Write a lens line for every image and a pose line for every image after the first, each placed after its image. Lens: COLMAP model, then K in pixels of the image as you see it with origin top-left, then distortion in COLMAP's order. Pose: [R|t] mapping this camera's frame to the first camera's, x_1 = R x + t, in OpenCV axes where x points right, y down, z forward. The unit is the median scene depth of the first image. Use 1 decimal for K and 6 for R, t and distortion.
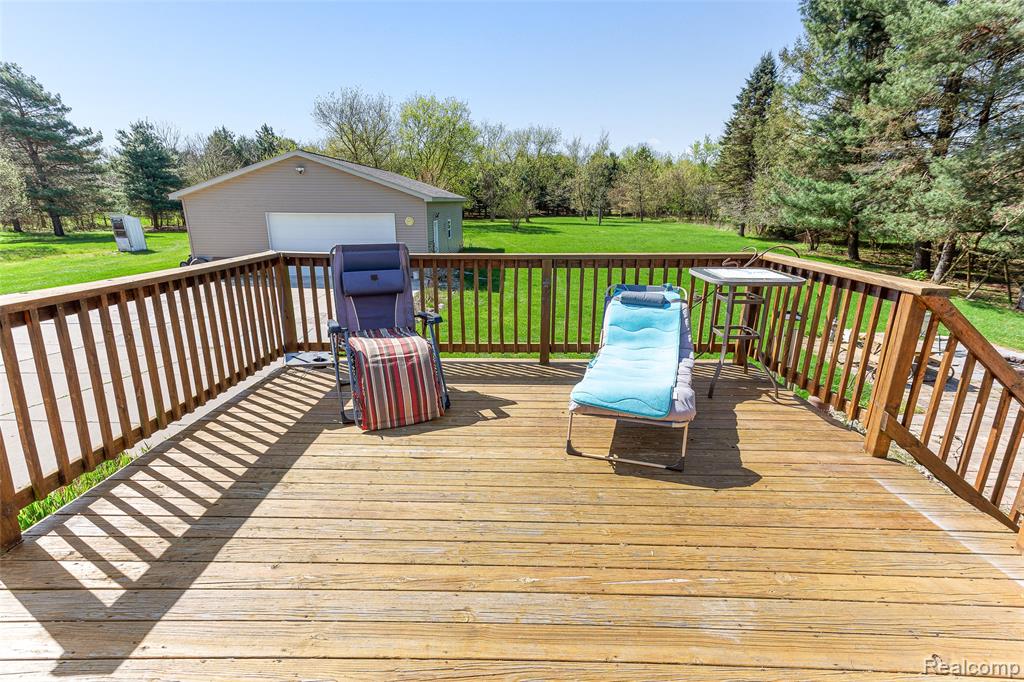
lens RADIAL K [[488.7, 0, 512.0], [0, 488.7, 341.0], [0, 0, 1]] dist [0.017427, 0.000479]
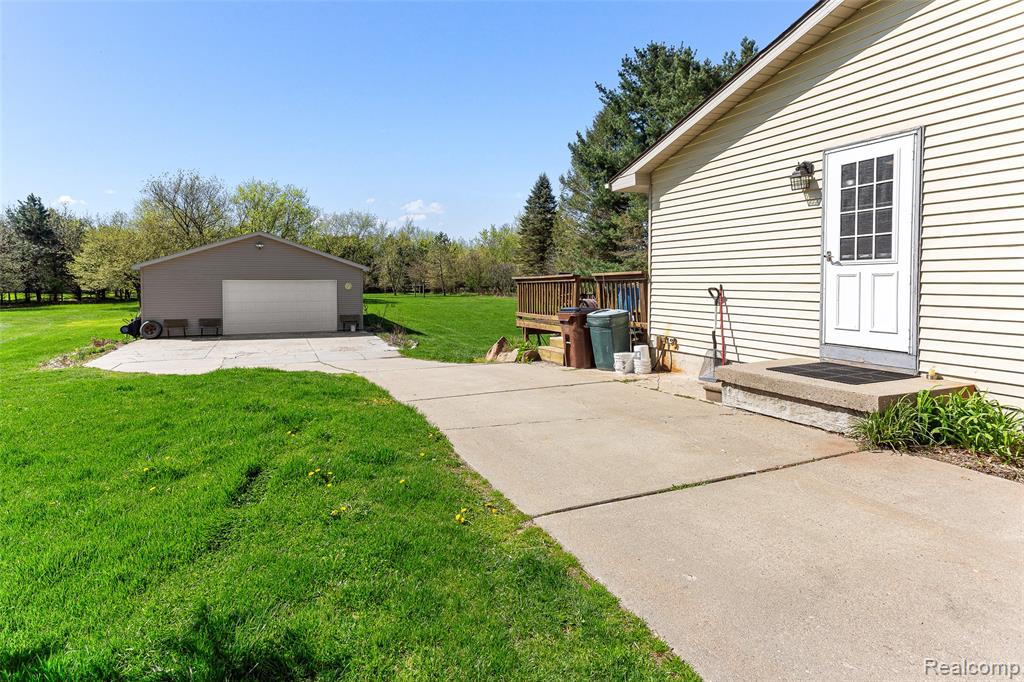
lens RADIAL K [[539.7, 0, 512.0], [0, 539.7, 341.0], [0, 0, 1]] dist [0.002896, 0.001023]
pose [[0.894198, -0.056821, 0.444051, -0.252111], [0.131669, 0.981420, -0.139562, 0.078836], [-0.427871, 0.183264, 0.885065, -0.215474]]
